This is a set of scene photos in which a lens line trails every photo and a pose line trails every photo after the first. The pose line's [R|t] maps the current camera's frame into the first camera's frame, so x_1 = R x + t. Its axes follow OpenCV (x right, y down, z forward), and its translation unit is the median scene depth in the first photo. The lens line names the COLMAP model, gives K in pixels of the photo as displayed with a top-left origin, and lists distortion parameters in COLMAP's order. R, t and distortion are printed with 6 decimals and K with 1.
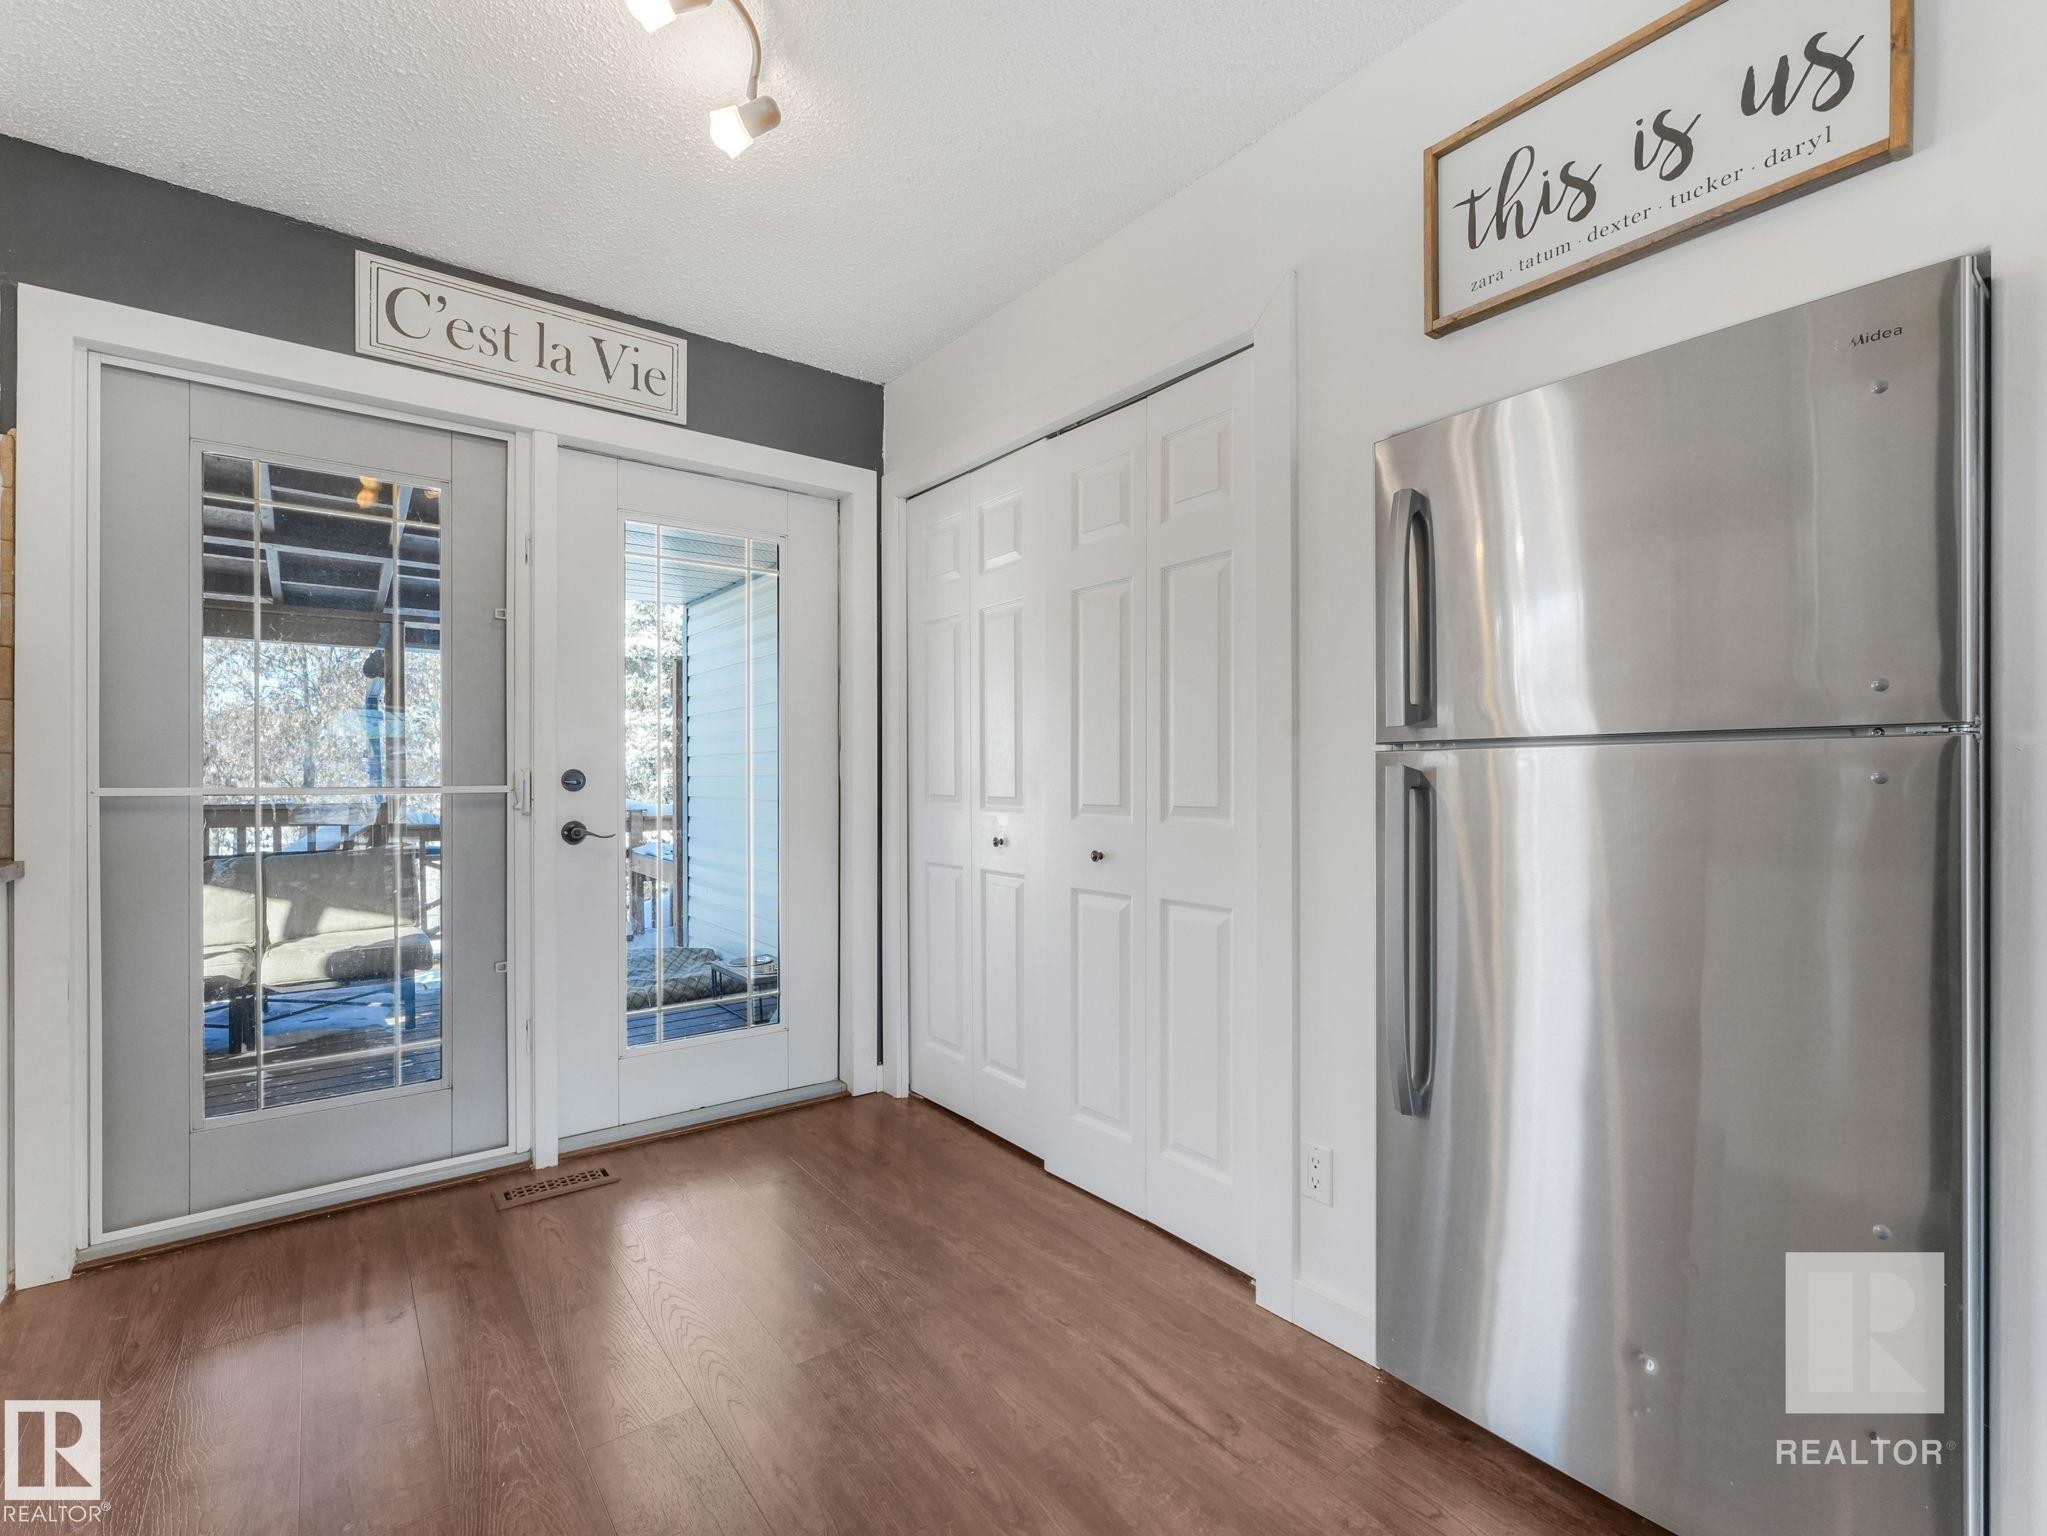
lens RADIAL K [[934.7, 0, 1020.5], [0, 934.7, 777.3], [0, 0, 1]] dist [-0.003445, -0.000323]
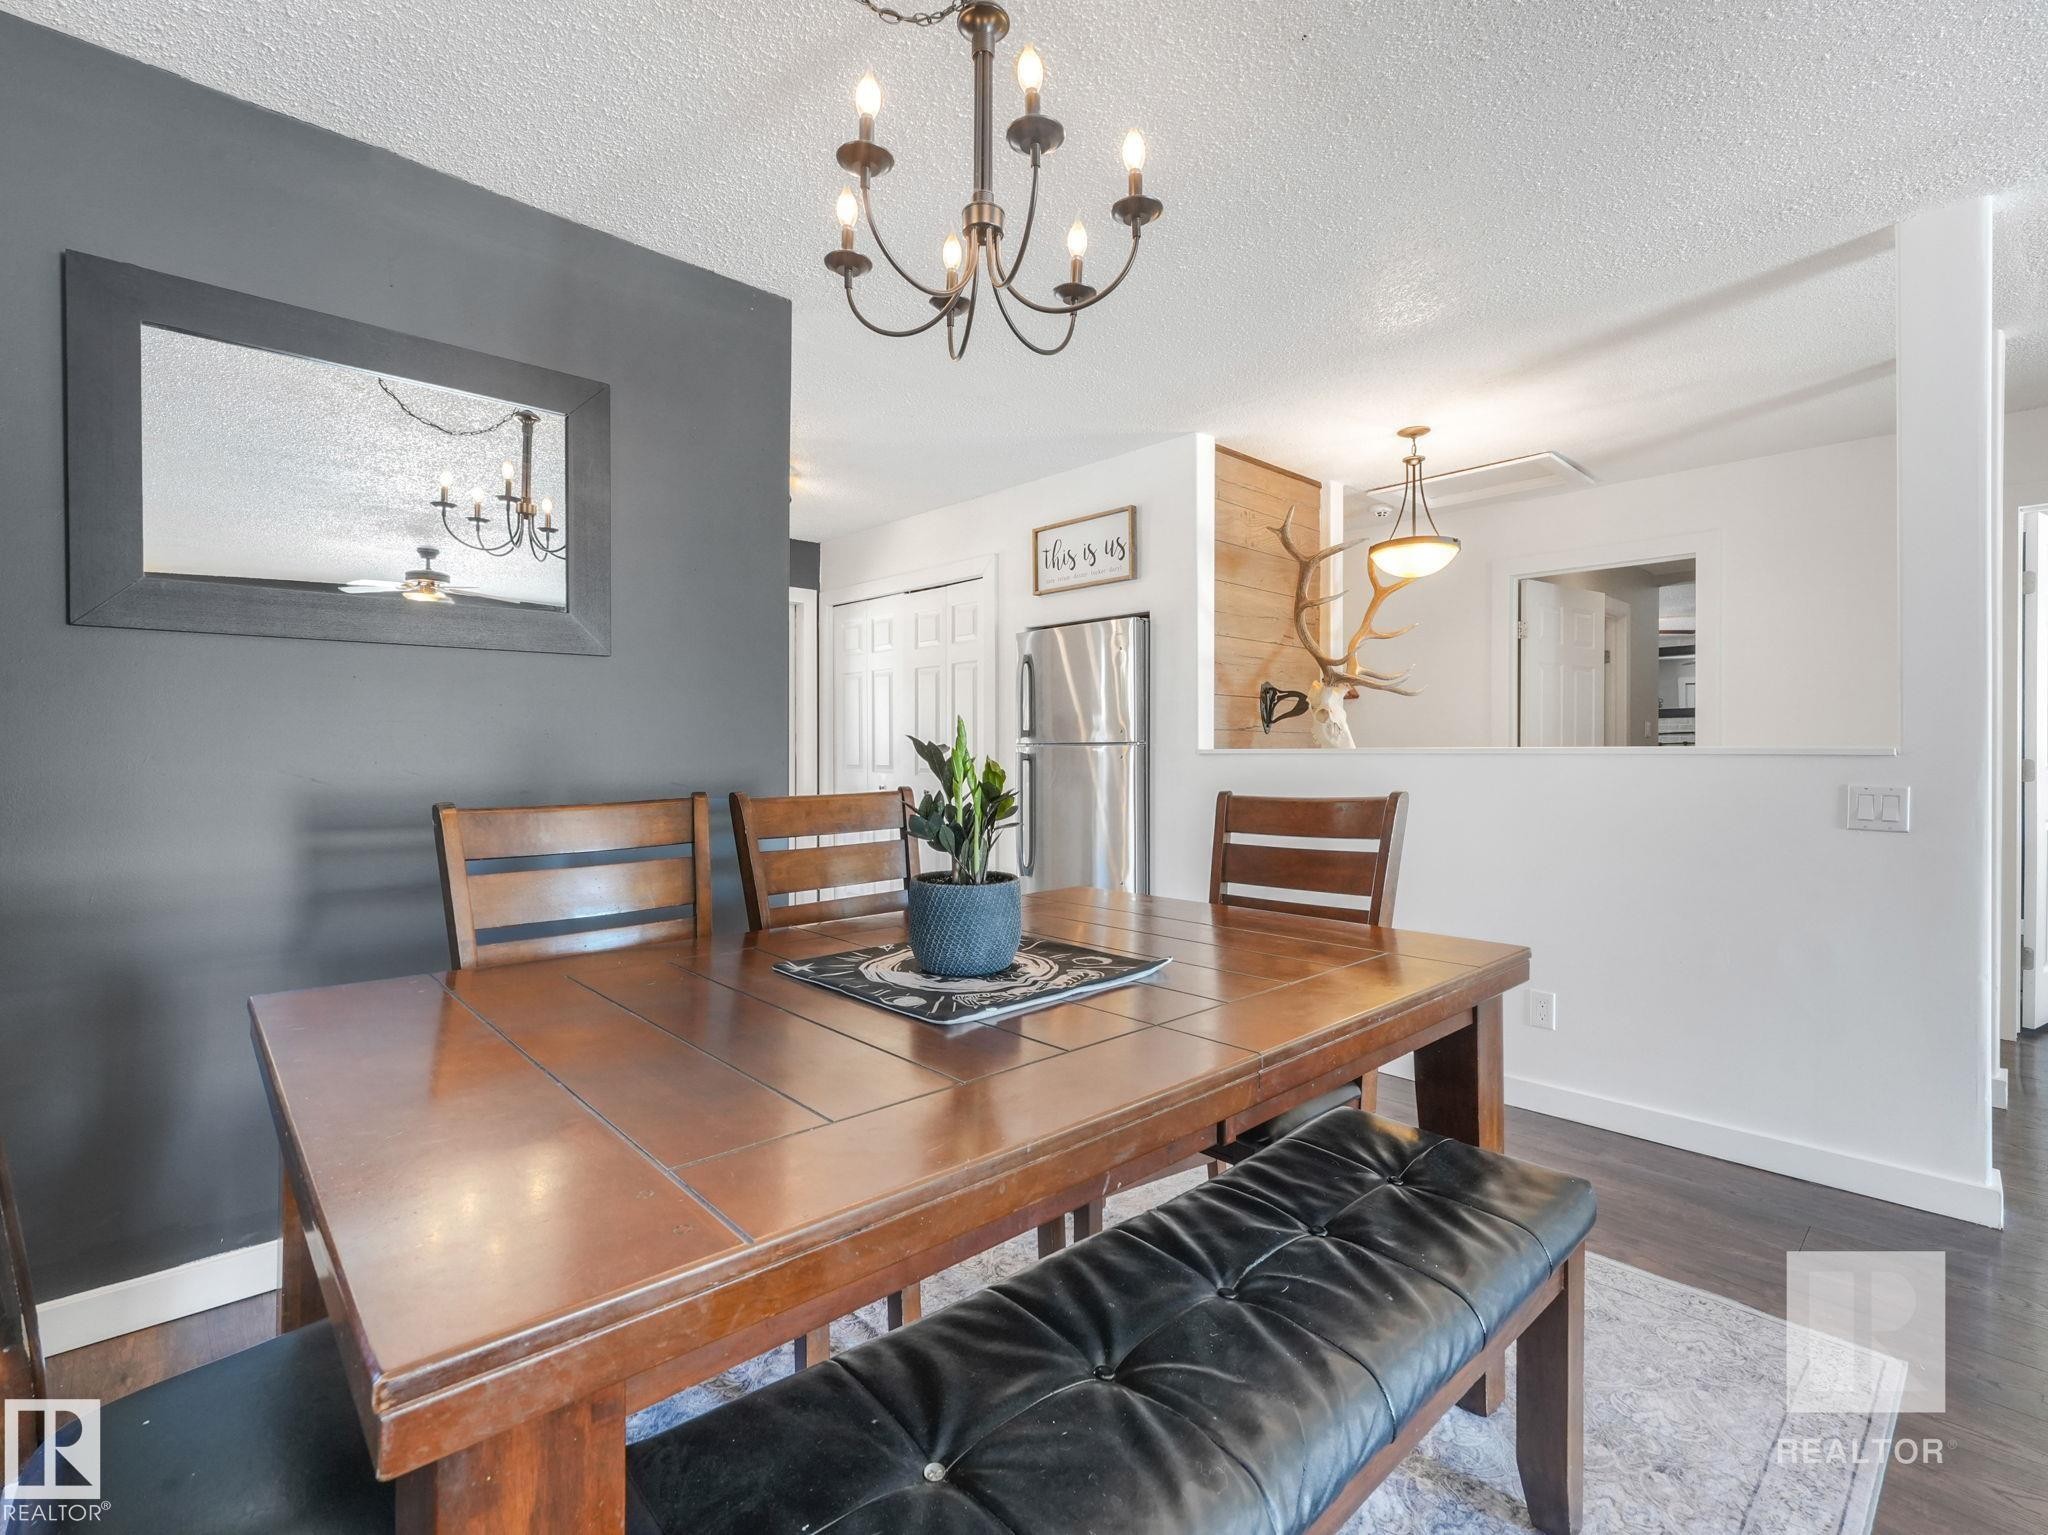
lens RADIAL K [[935.2, 0, 1019.8], [0, 935.2, 760.0], [0, 0, 1]] dist [-0.003445, -0.000323]
pose [[0.994771, 0.003240, 0.102076, 0.076506], [-0.003838, 0.999977, 0.005666, -0.003133], [-0.102056, -0.006028, 0.994760, -1.162329]]
